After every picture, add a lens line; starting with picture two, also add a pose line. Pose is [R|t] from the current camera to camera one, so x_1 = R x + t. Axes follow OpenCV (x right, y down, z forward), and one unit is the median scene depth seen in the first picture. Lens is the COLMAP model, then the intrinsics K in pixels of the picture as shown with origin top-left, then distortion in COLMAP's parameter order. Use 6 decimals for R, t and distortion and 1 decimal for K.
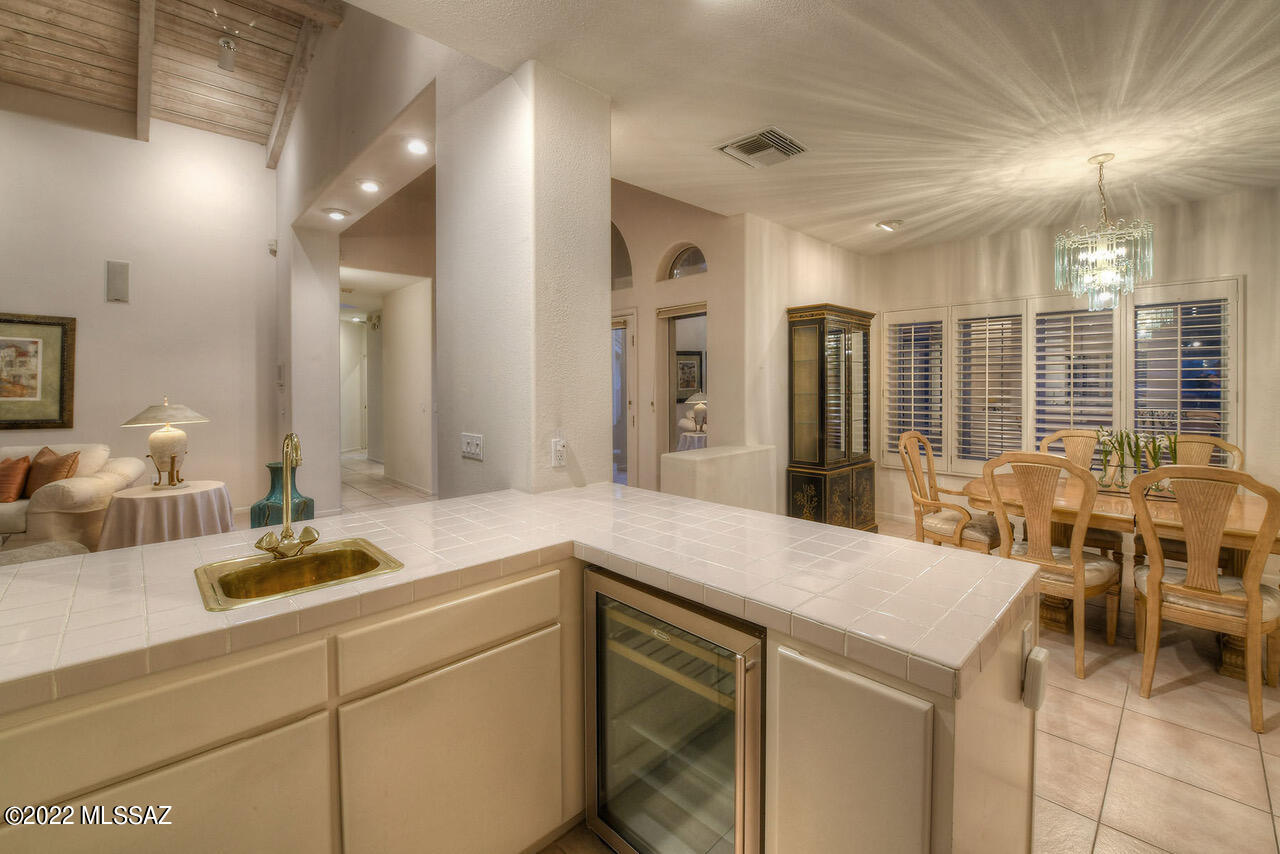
lens RADIAL K [[547.9, 0, 640.0], [0, 547.9, 427.0], [0, 0, 1]] dist [-0.026988, 0.000123]
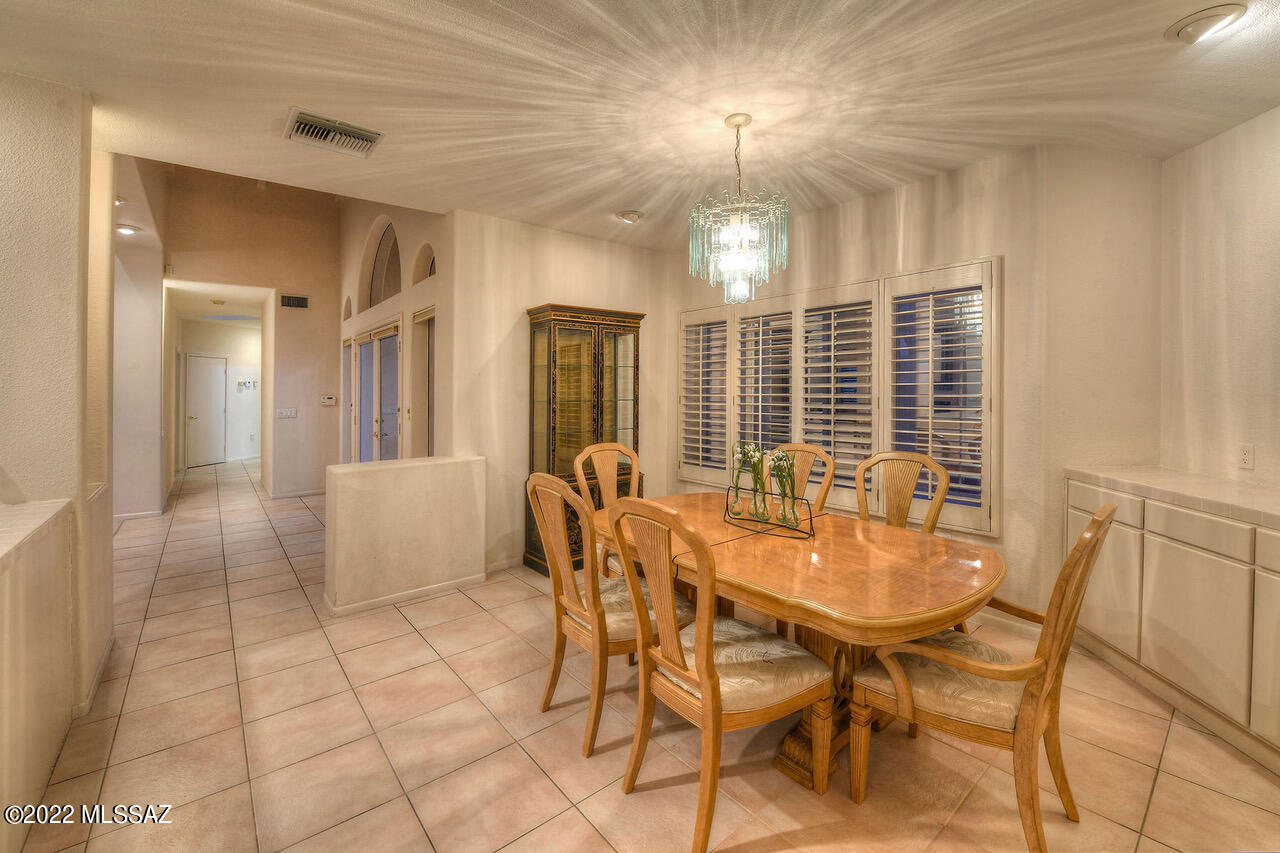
lens RADIAL K [[525.2, 0, 640.0], [0, 525.2, 426.5], [0, 0, 1]] dist [-0.016623, 0.000069]
pose [[0.996147, 0.002694, -0.087662, 0.639220], [-0.003161, 0.999982, -0.005185, -0.015783], [0.087646, 0.005443, 0.996137, 0.141544]]
